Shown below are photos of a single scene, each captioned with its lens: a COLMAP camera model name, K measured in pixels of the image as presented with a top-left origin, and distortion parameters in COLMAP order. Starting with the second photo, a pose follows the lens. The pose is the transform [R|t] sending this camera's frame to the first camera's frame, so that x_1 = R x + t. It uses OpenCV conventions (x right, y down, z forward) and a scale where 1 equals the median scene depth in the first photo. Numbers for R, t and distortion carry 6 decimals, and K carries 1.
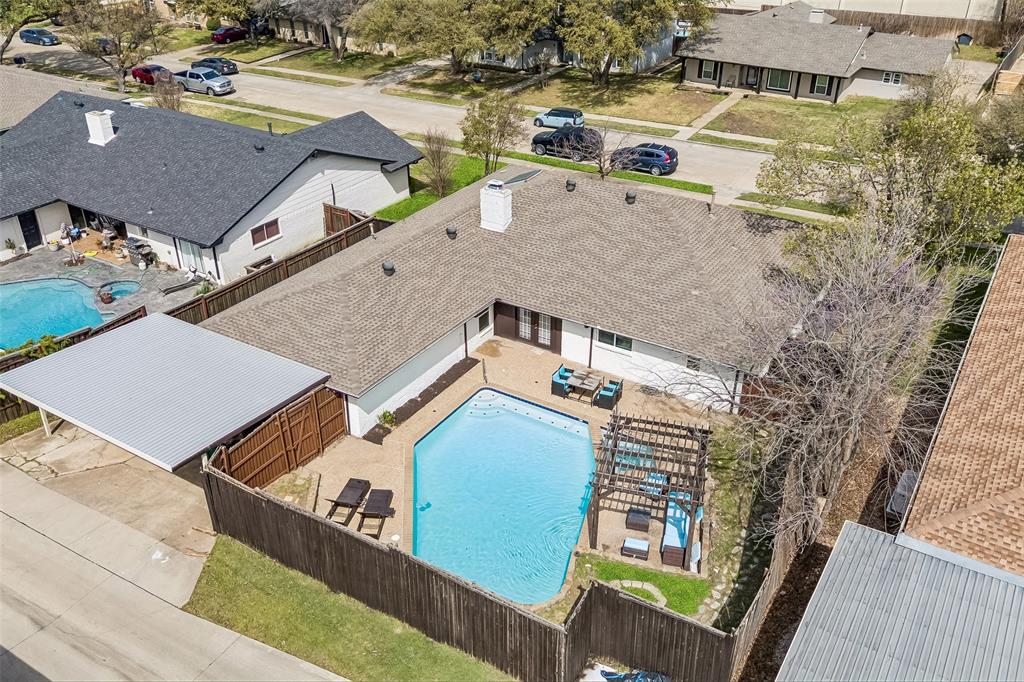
lens RADIAL K [[877.9, 0, 516.5], [0, 877.9, 339.0], [0, 0, 1]] dist [0.084425, -0.091272]
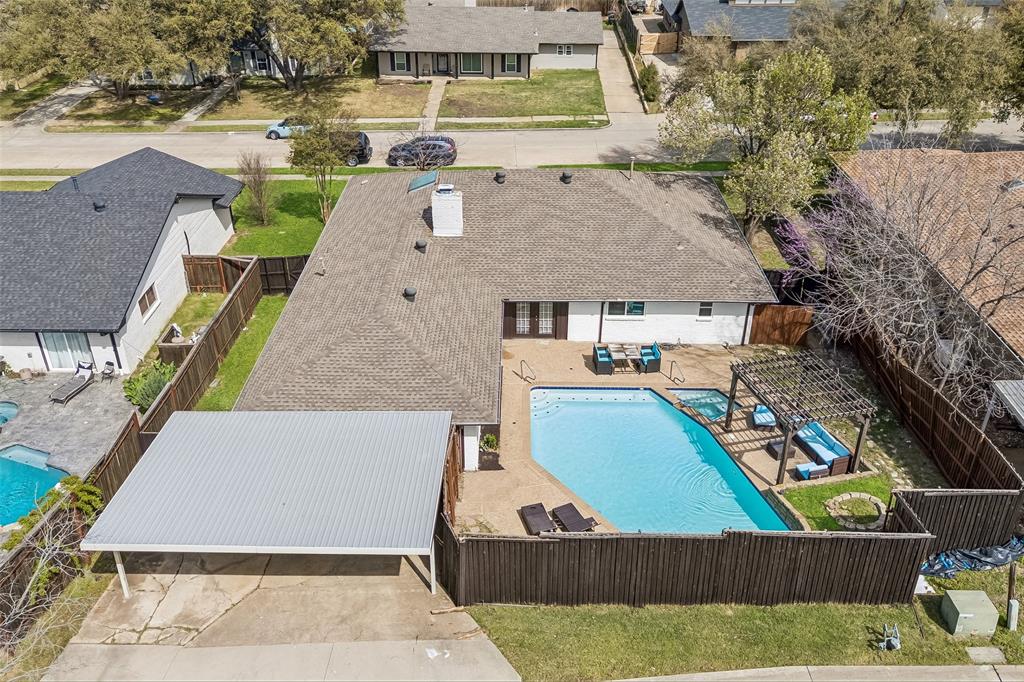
lens RADIAL K [[877.9, 0, 516.5], [0, 877.9, 339.0], [0, 0, 1]] dist [0.084425, -0.091272]
pose [[0.858618, -0.258434, 0.442704, -0.266776], [0.257793, 0.964154, 0.062850, -0.036017], [-0.443077, 0.060162, 0.894463, 0.071642]]
